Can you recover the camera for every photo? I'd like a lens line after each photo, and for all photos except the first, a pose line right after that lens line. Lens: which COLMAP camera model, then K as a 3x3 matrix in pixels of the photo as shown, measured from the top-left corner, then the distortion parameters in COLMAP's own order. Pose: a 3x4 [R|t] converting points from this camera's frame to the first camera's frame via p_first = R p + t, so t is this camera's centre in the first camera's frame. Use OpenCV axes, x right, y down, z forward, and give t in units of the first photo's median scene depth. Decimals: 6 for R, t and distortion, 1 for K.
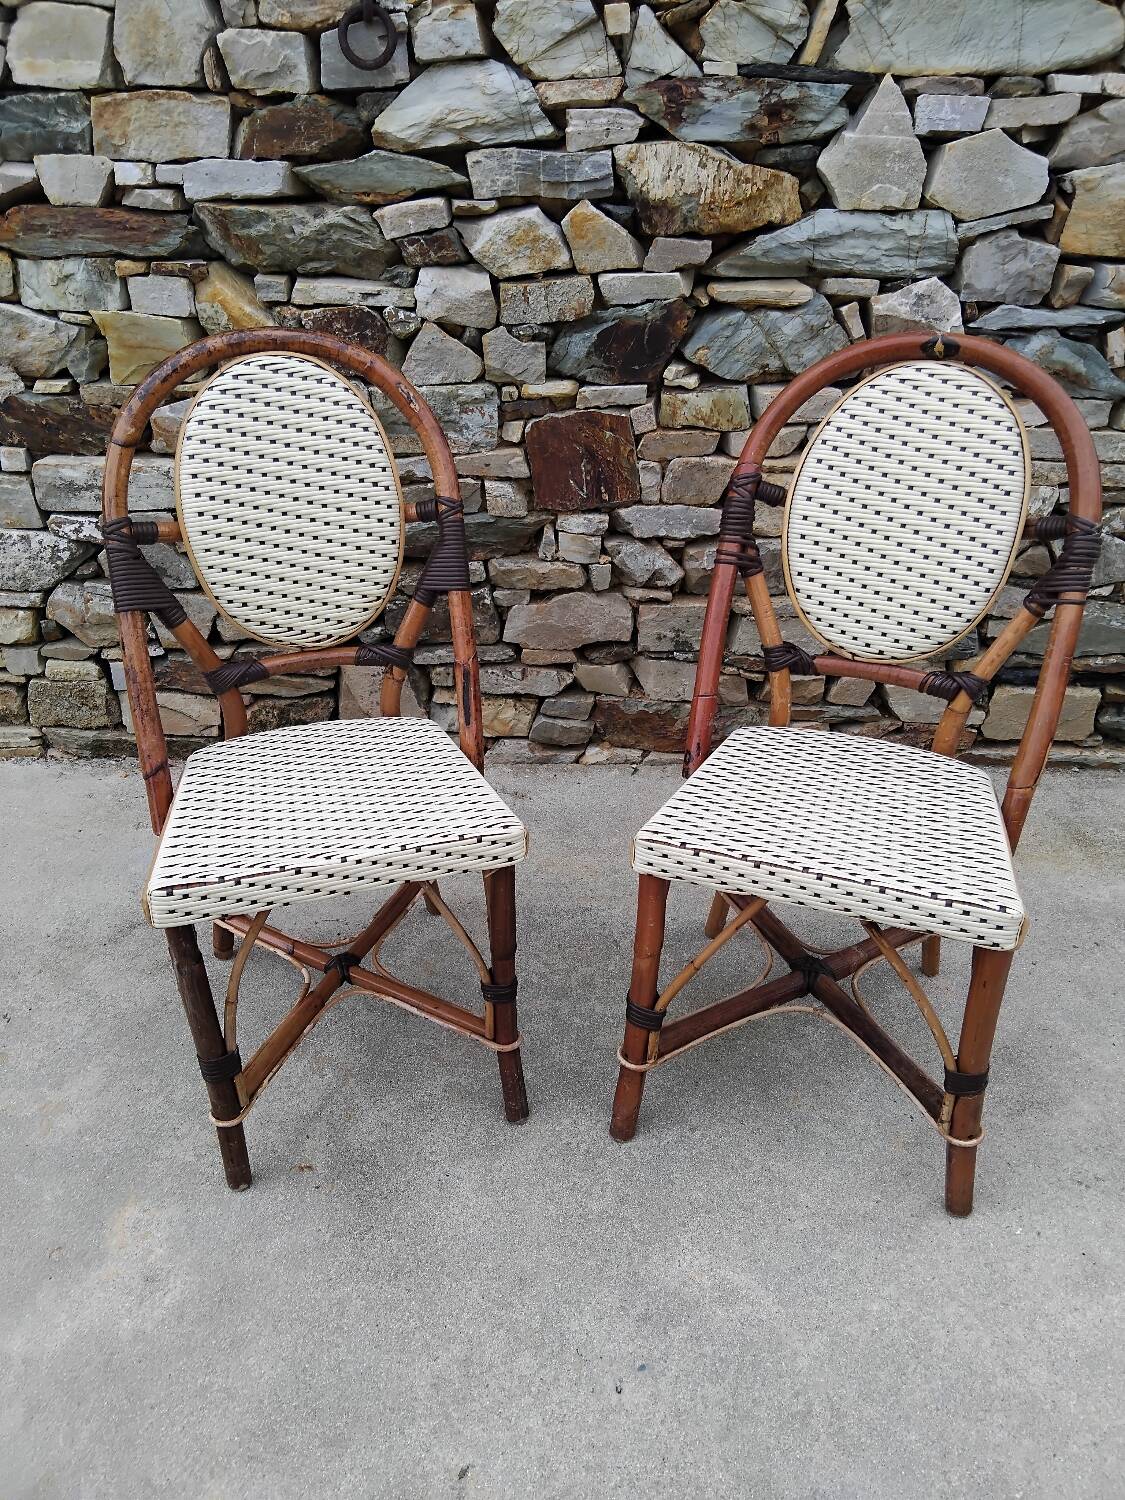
lens RADIAL K [[1110.3, 0, 541.4], [0, 1110.3, 763.9], [0, 0, 1]] dist [0.023689, -0.065002]
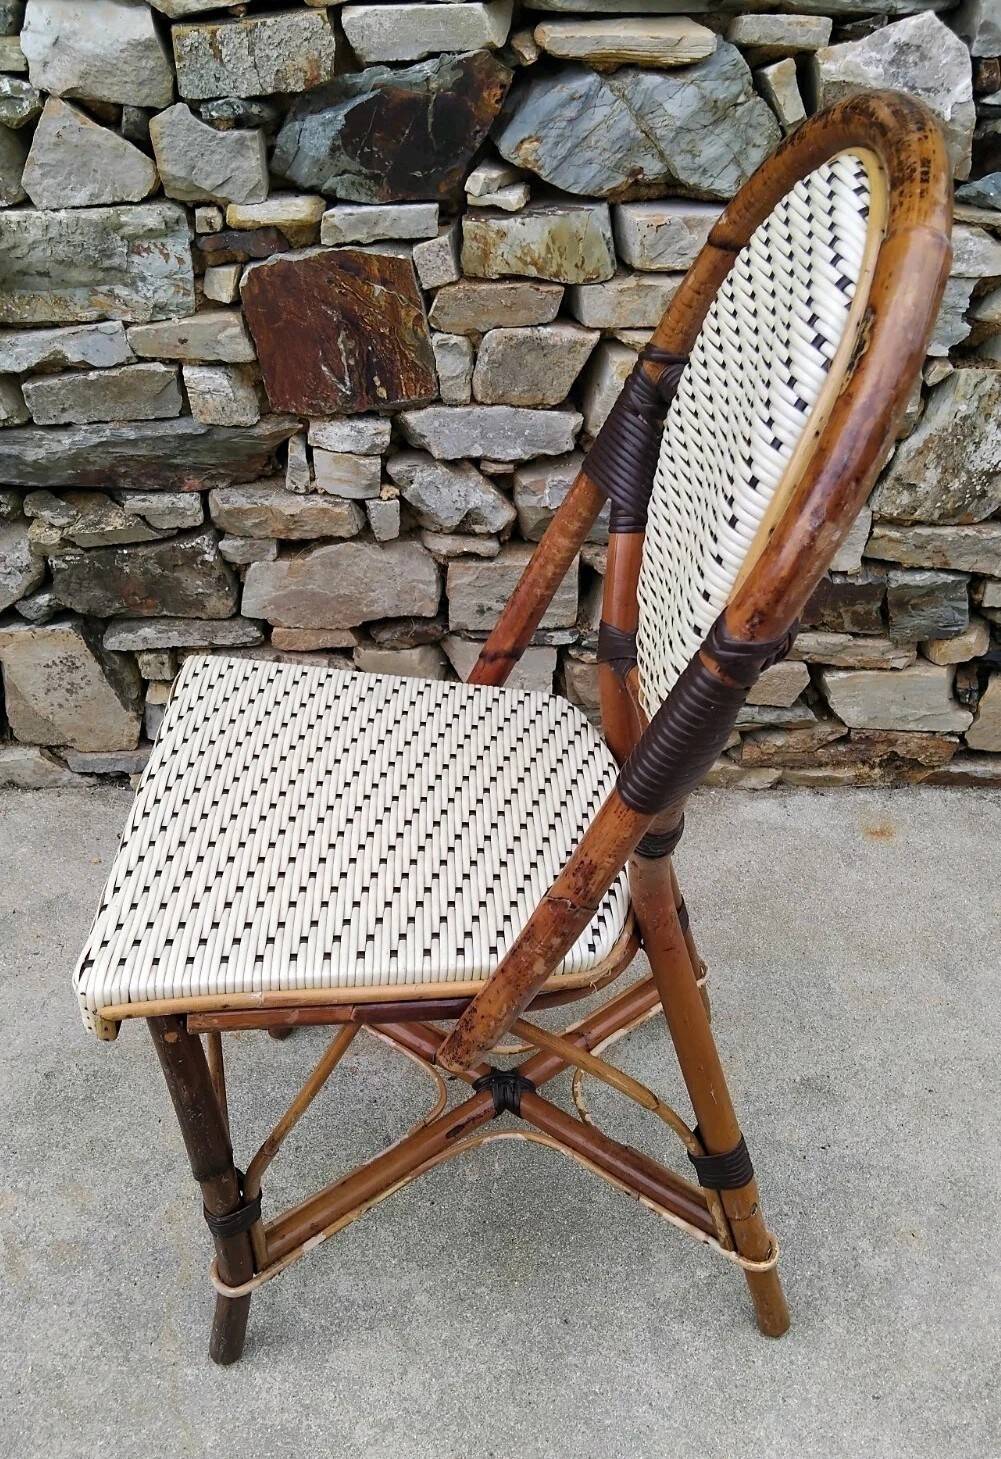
lens RADIAL K [[1186.9, 0, 475.6], [0, 1186.9, 758.3], [0, 0, 1]] dist [0.047394, -0.125452]
pose [[0.999756, -0.011315, 0.018981, 0.096504], [0.008889, 0.992321, 0.123370, -0.123089], [-0.020231, -0.123171, 0.992179, 0.325701]]
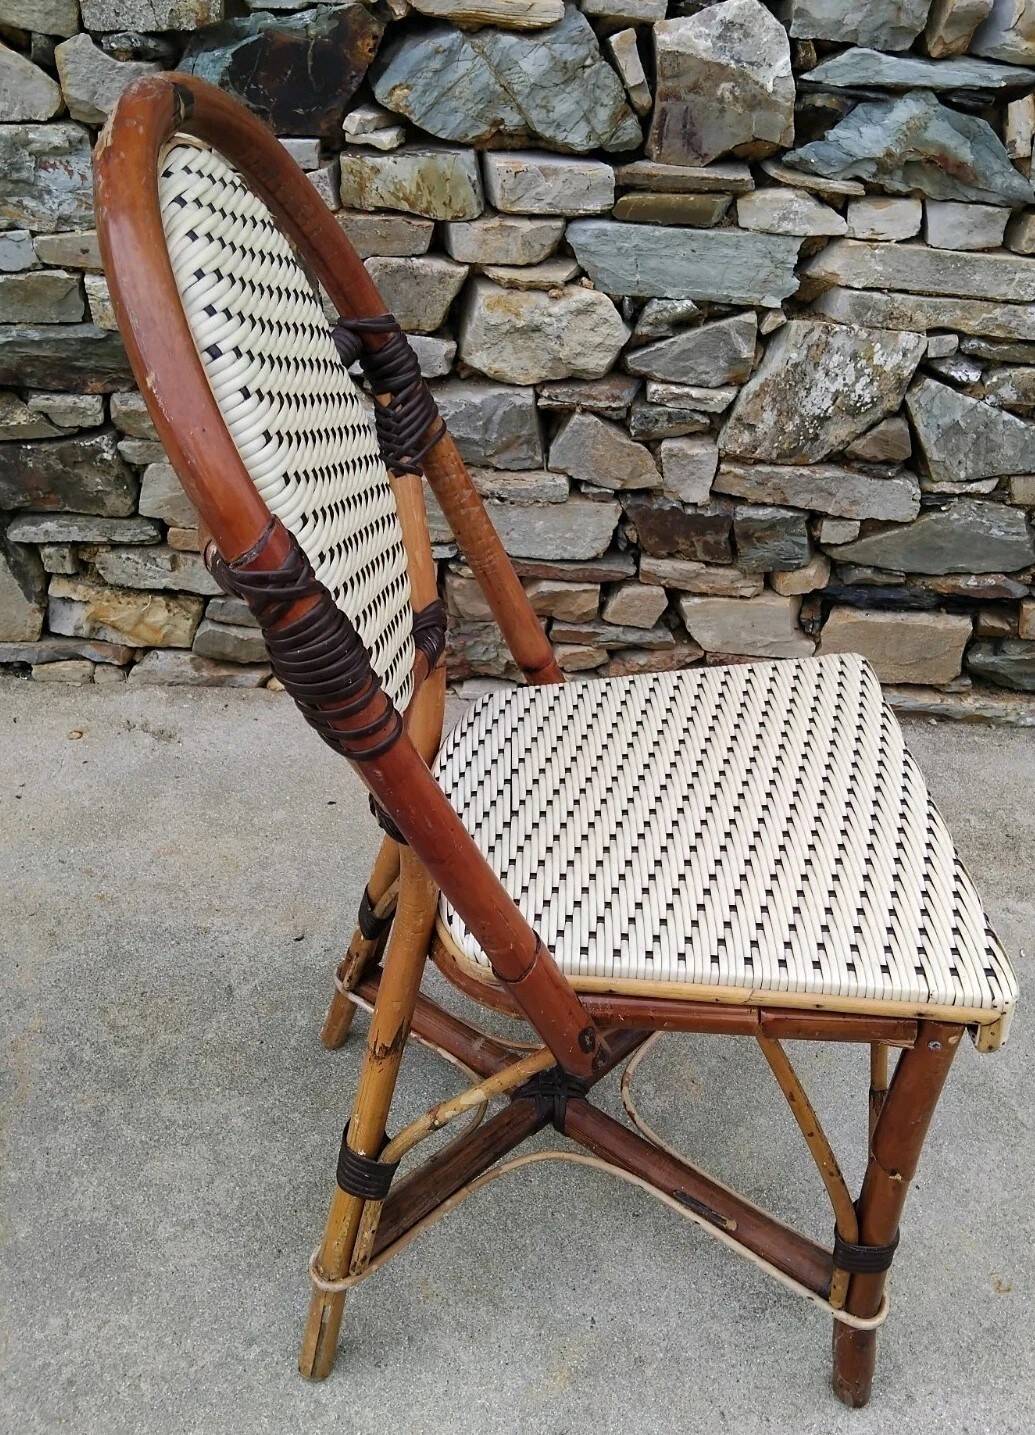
lens RADIAL K [[1188.4, 0, 525.7], [0, 1188.4, 708.5], [0, 0, 1]] dist [0.043402, -0.120735]
pose [[0.997158, 0.034801, 0.066821, 0.175352], [-0.041275, 0.994320, 0.098098, -0.080407], [-0.063028, -0.100578, 0.992931, 0.256983]]
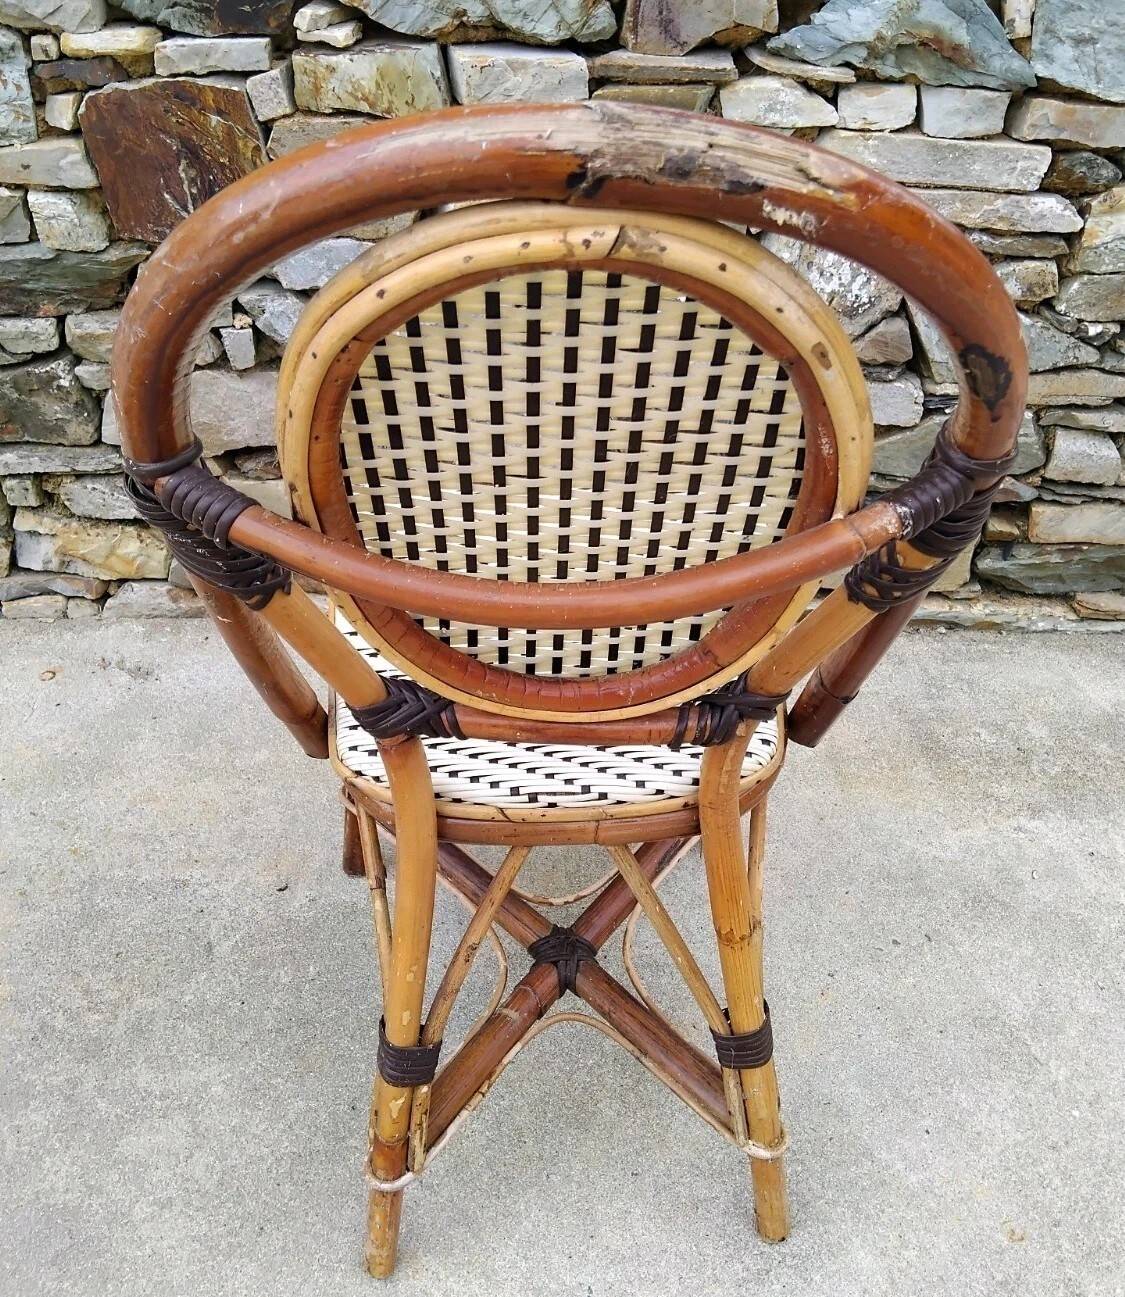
lens RADIAL K [[1196.5, 0, 564.1], [0, 1196.5, 646.7], [0, 0, 1]] dist [-0.032248, 0.000000]
pose [[0.996832, 0.000295, 0.079534, 0.198293], [-0.011442, 0.990123, 0.139736, -0.101162], [-0.078707, -0.140204, 0.986989, 0.294190]]
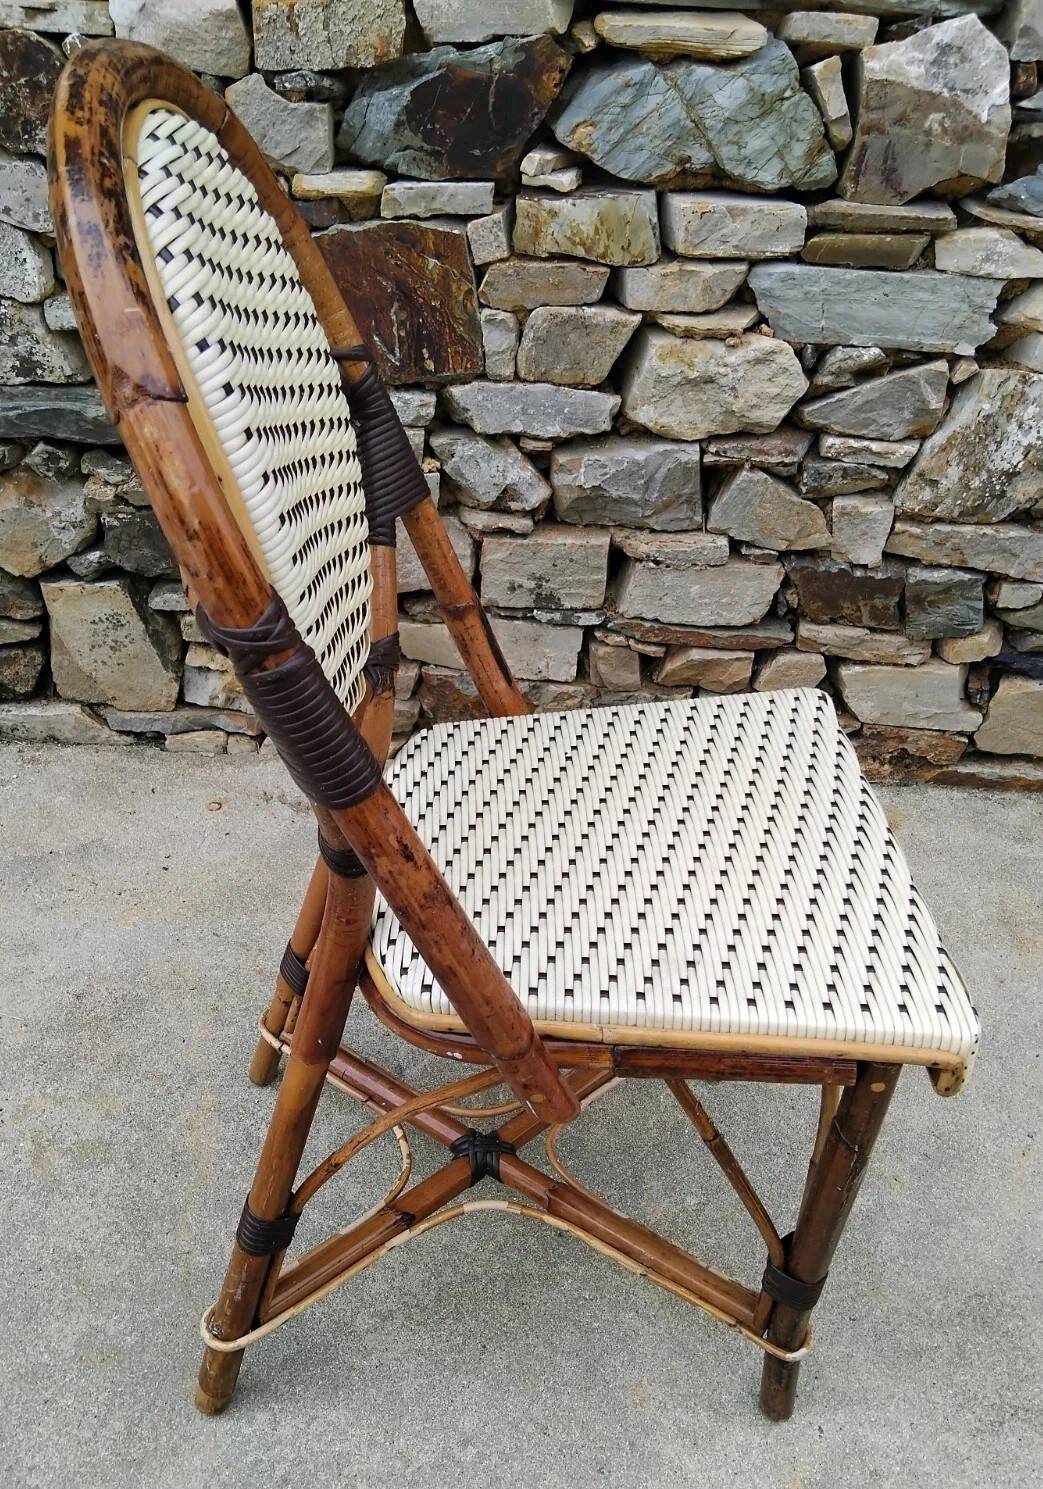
lens RADIAL K [[1185.0, 0, 473.3], [0, 1185.0, 809.4], [0, 0, 1]] dist [0.013494, -0.072762]
pose [[0.999119, 0.041688, 0.004780, 0.091991], [-0.041958, 0.991372, 0.124184, -0.073654], [0.000438, -0.124275, 0.992248, 0.293854]]
